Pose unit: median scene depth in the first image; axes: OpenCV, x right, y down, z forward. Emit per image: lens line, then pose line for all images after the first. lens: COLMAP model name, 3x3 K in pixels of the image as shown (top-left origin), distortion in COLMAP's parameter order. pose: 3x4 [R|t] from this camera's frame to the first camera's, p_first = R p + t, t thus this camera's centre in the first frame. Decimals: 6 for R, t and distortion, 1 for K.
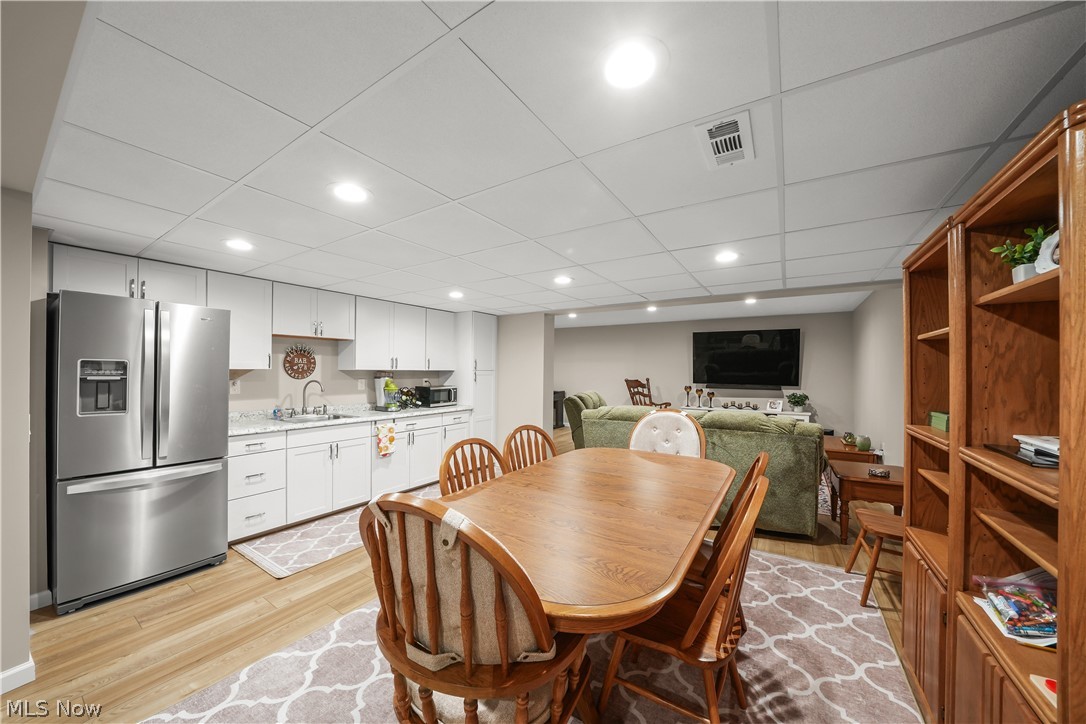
lens RADIAL K [[377.0, 0, 542.7], [0, 377.0, 365.7], [0, 0, 1]] dist [-0.016411, 0.000022]
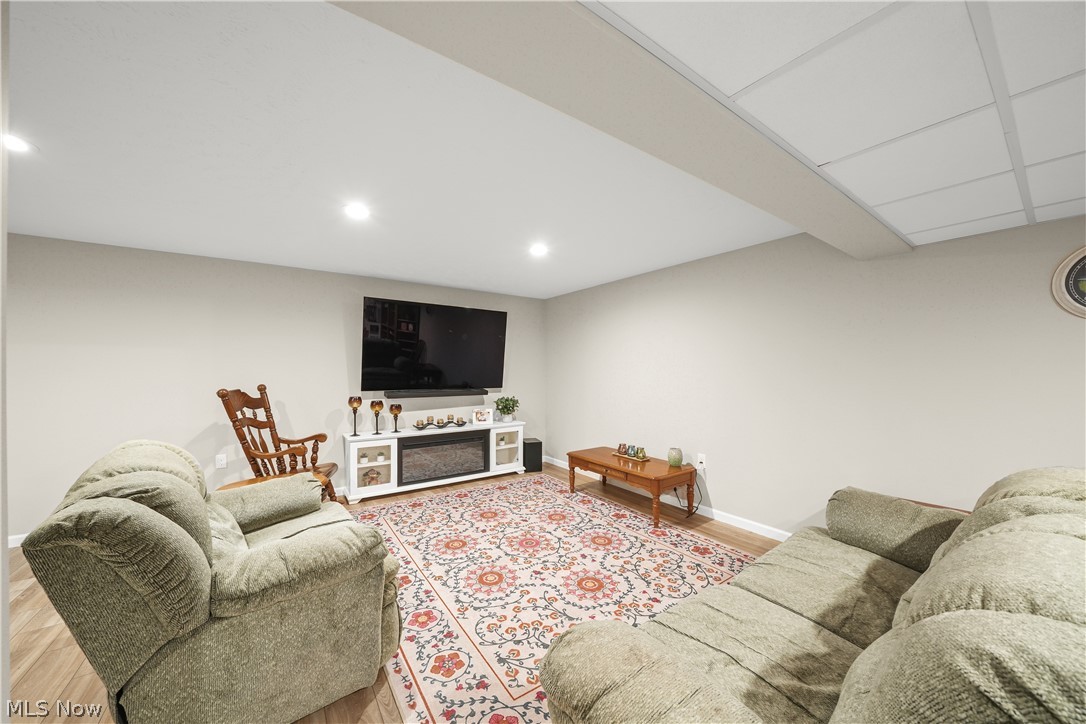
lens RADIAL K [[377.0, 0, 536.0], [0, 377.0, 365.9], [0, 0, 1]] dist [-0.016411, 0.000022]
pose [[0.382782, 0.002761, 0.923834, -0.005751], [-0.010735, 0.999941, 0.001459, 0.007108], [-0.923776, -0.010475, 0.382789, 0.565760]]
